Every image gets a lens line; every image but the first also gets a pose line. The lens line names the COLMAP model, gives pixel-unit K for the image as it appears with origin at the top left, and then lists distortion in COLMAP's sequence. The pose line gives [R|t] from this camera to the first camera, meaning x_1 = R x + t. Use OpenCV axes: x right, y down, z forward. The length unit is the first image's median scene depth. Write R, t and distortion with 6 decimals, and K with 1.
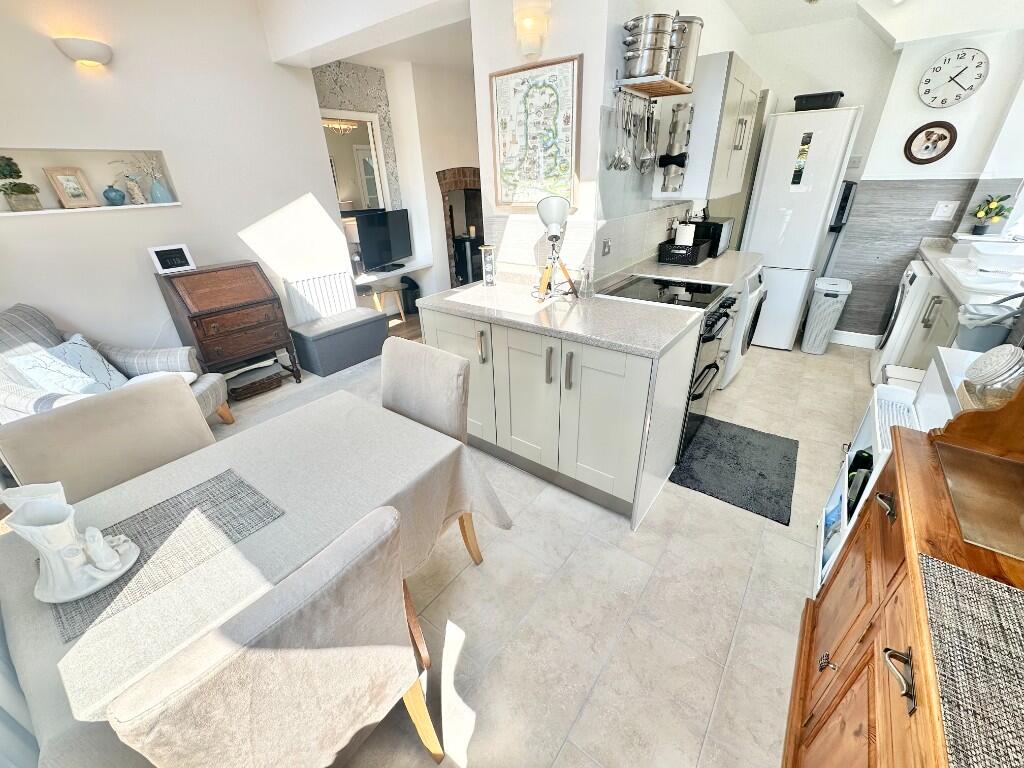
lens RADIAL K [[408.6, 0, 513.3], [0, 408.6, 383.1], [0, 0, 1]] dist [-0.004516, 0.000462]
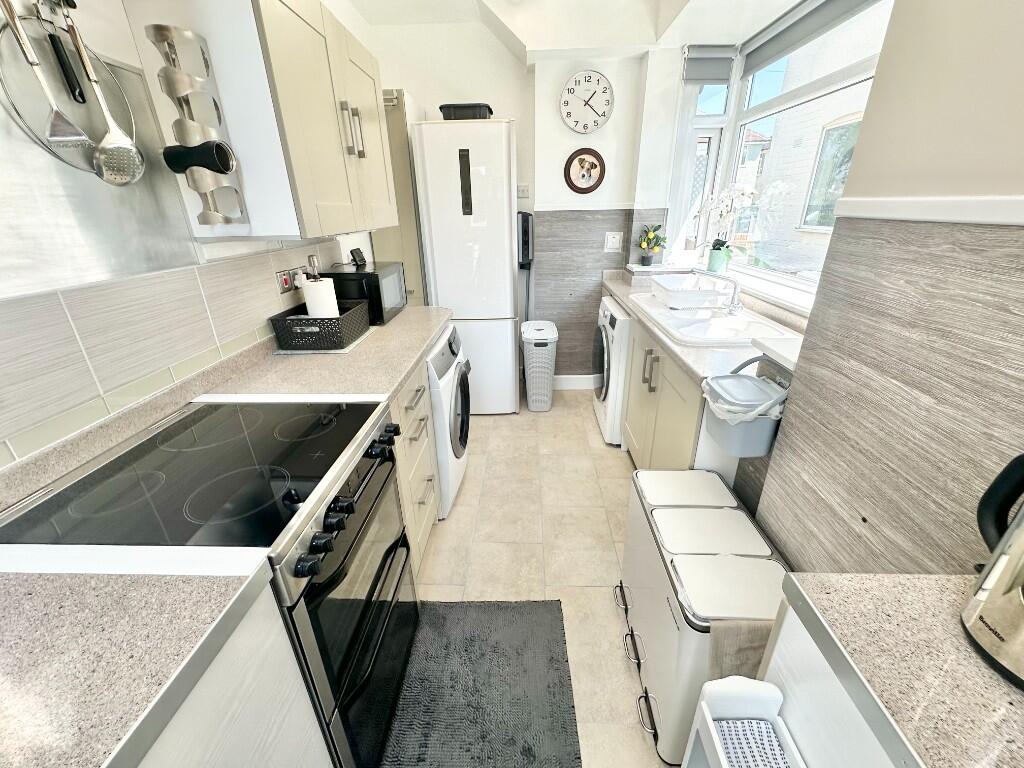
lens RADIAL K [[408.6, 0, 513.3], [0, 408.6, 383.1], [0, 0, 1]] dist [-0.004516, 0.000462]
pose [[0.822077, -0.212523, 0.528227, 0.307910], [0.253515, 0.967317, -0.005361, -0.165555], [-0.509823, 0.138321, 0.849086, 0.369229]]
